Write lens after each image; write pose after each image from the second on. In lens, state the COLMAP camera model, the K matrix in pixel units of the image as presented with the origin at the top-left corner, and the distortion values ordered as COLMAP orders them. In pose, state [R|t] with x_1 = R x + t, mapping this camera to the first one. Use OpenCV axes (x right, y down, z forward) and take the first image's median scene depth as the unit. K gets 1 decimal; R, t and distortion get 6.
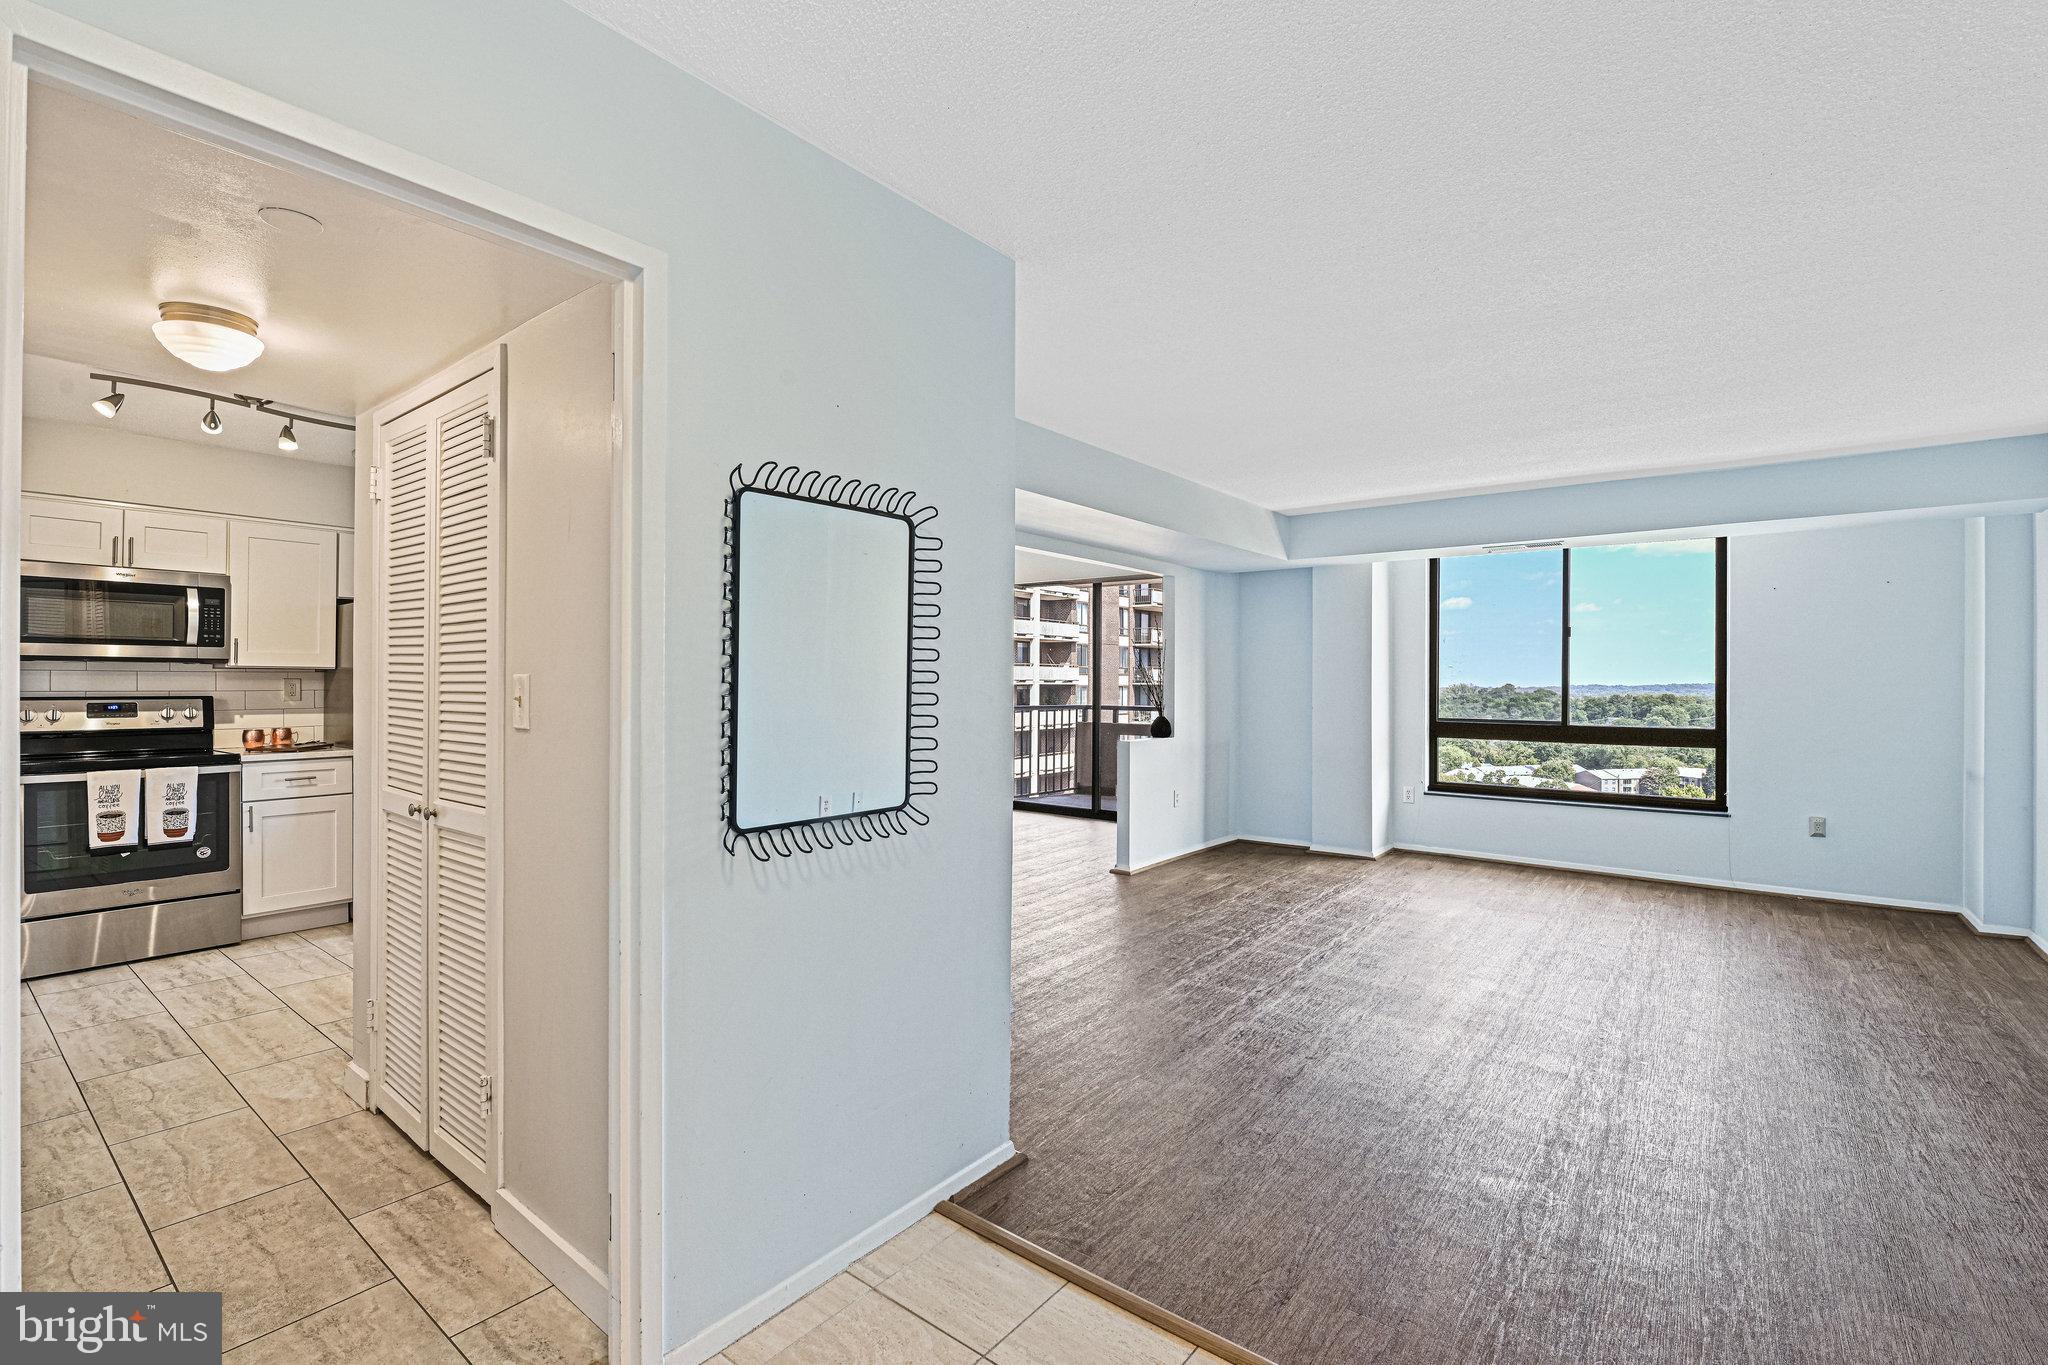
lens RADIAL K [[907.4, 0, 1028.3], [0, 907.4, 681.0], [0, 0, 1]] dist [-0.008563, -0.001085]
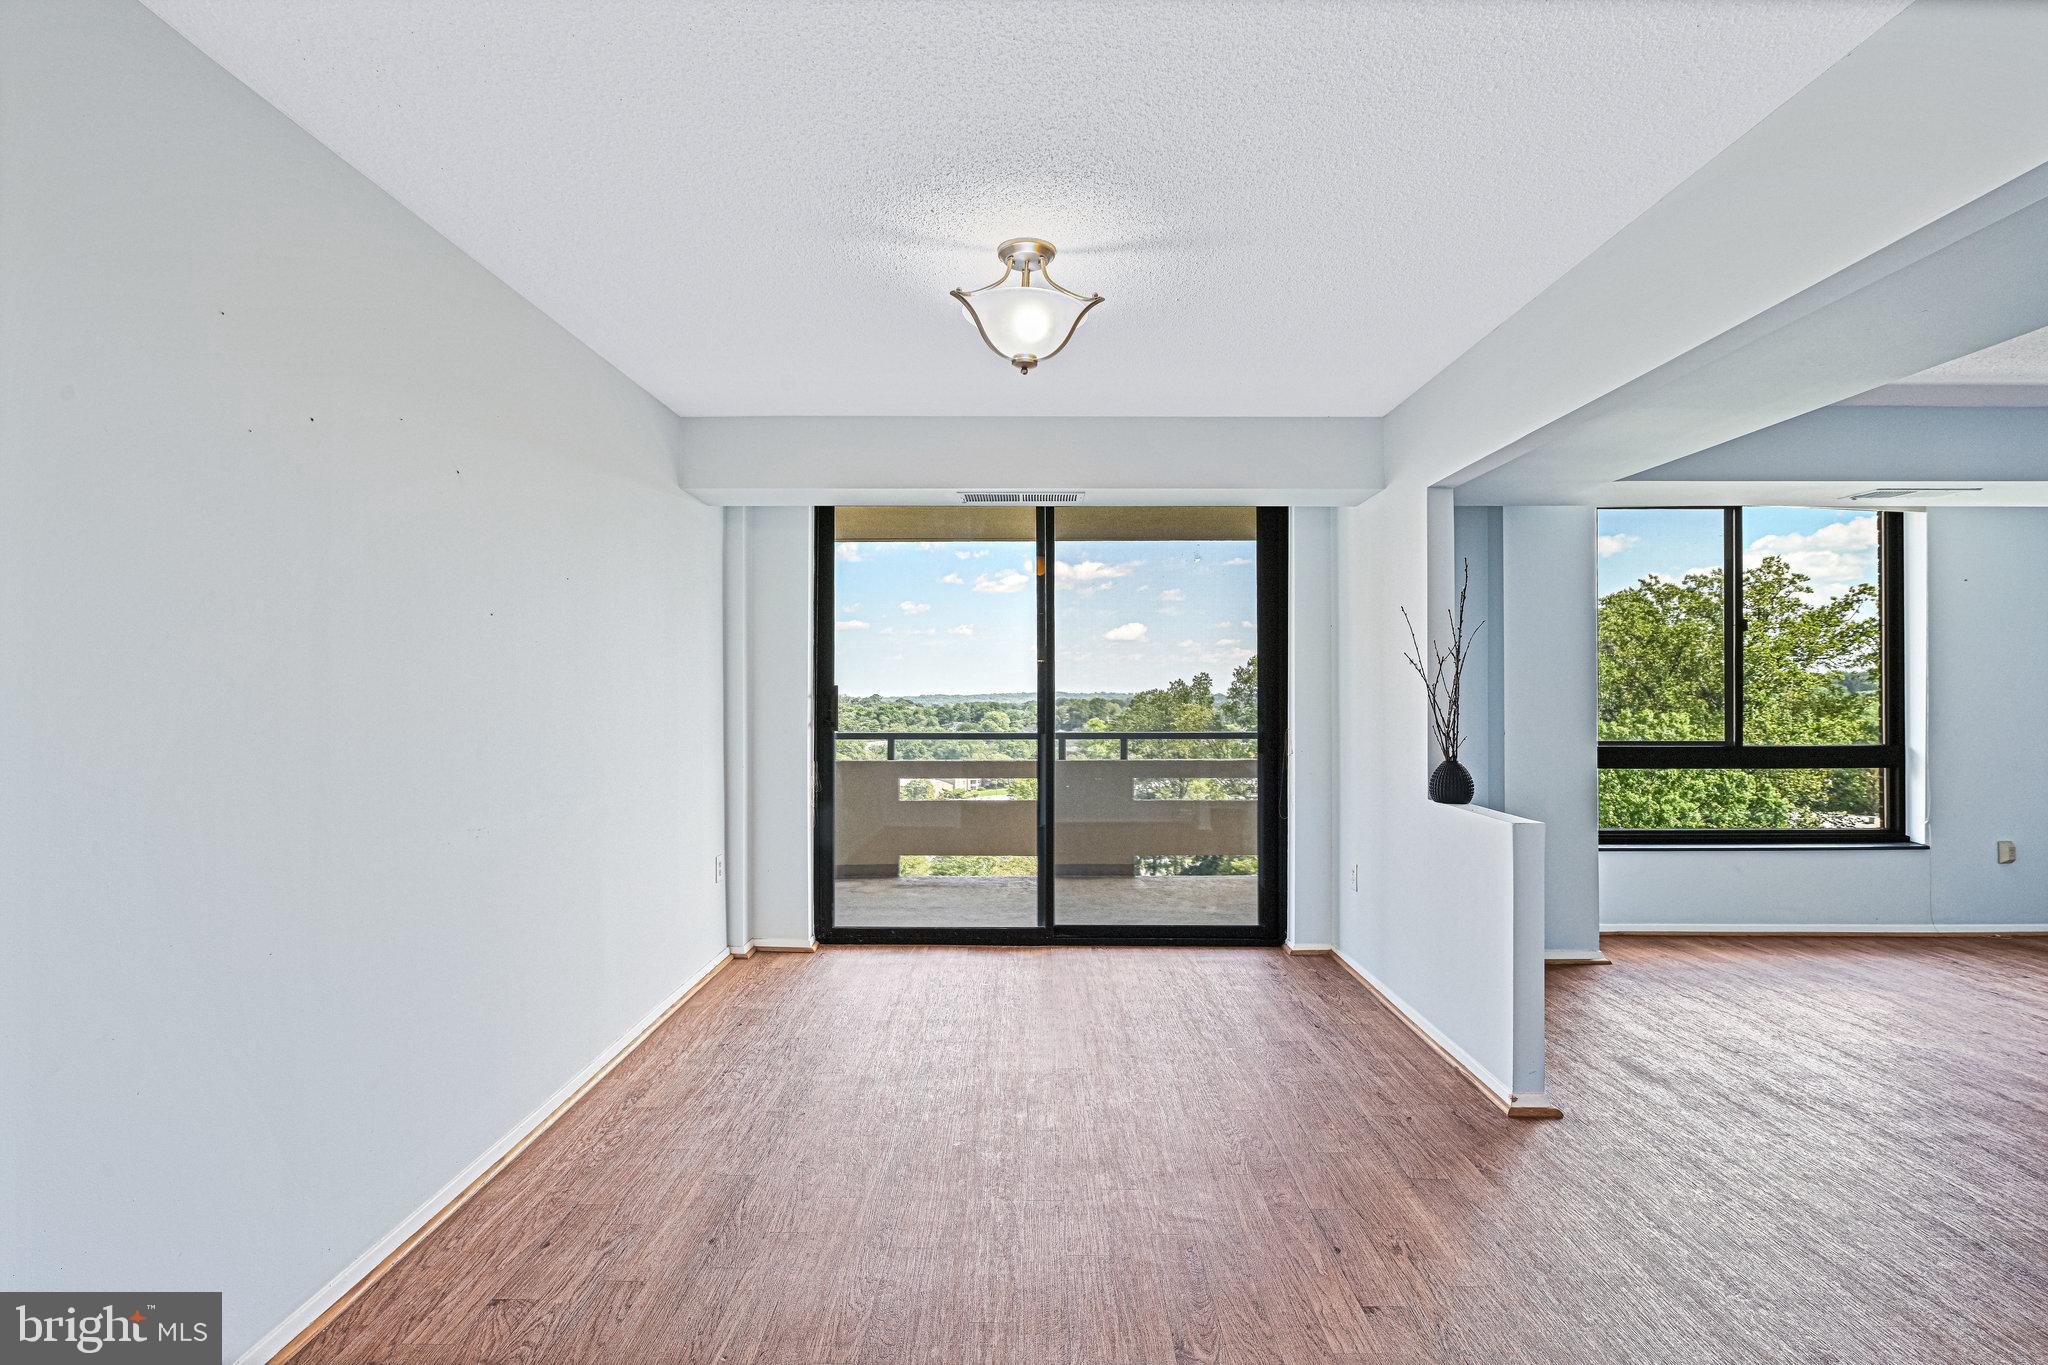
lens RADIAL K [[898.5, 0, 1029.3], [0, 898.5, 691.5], [0, 0, 1]] dist [-0.005370, -0.000607]
pose [[0.789870, -0.004952, 0.613254, -0.328306], [0.005717, 0.999983, 0.000710, -0.001889], [-0.613248, 0.002945, 0.789885, 0.702903]]
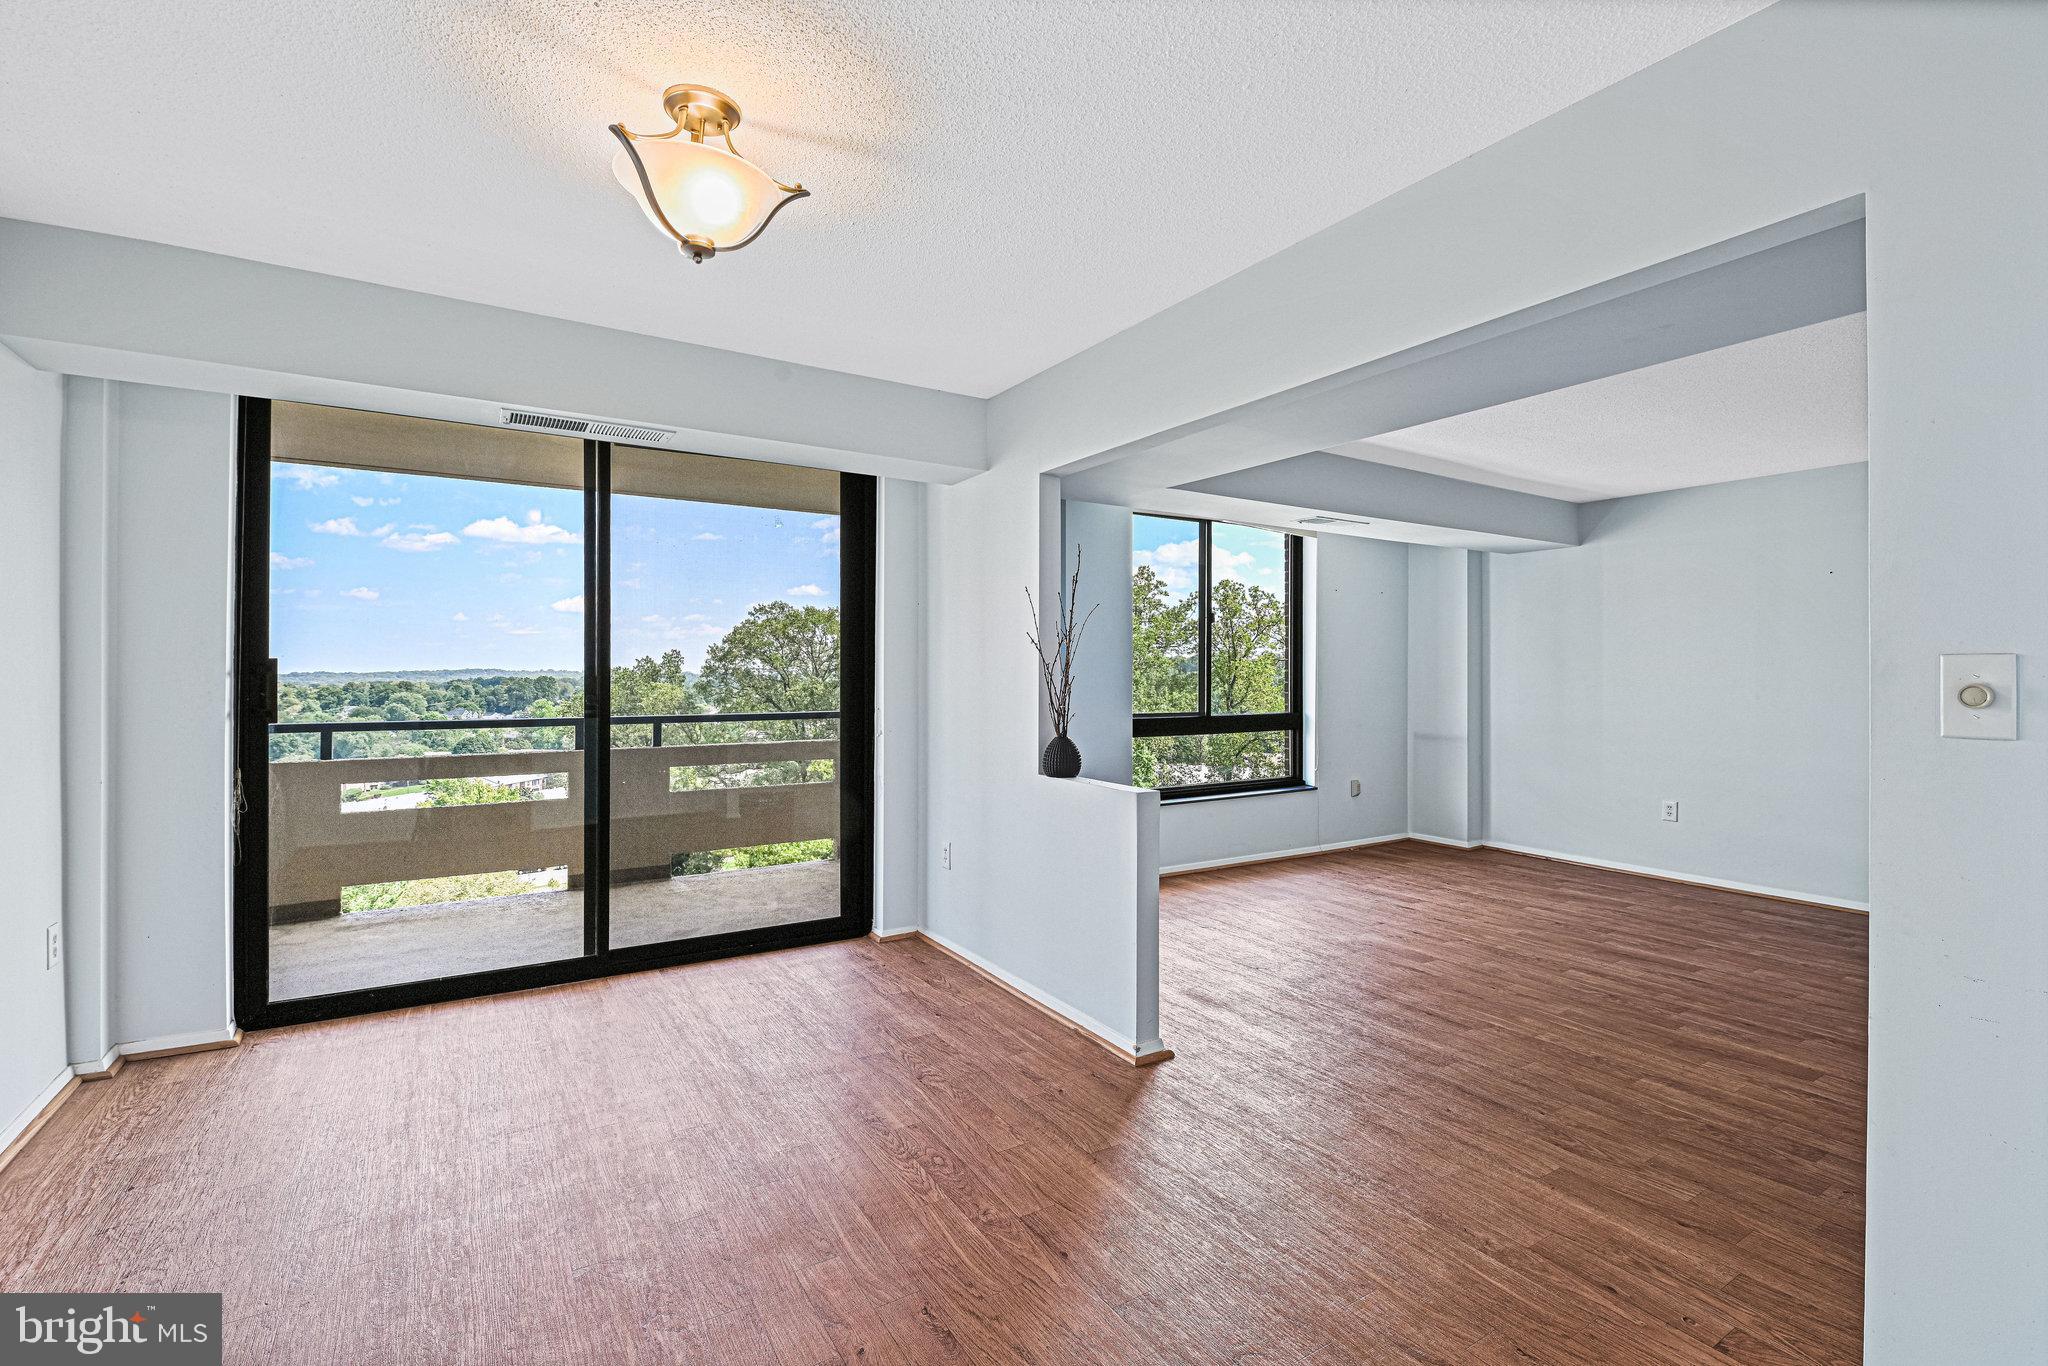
lens RADIAL K [[900.9, 0, 1017.0], [0, 900.9, 668.8], [0, 0, 1]] dist [-0.006667, -0.001209]
pose [[0.343454, -0.001093, 0.939169, -0.338678], [0.000305, 0.999999, 0.001052, -0.001636], [-0.939170, -0.000075, 0.343454, 0.793600]]
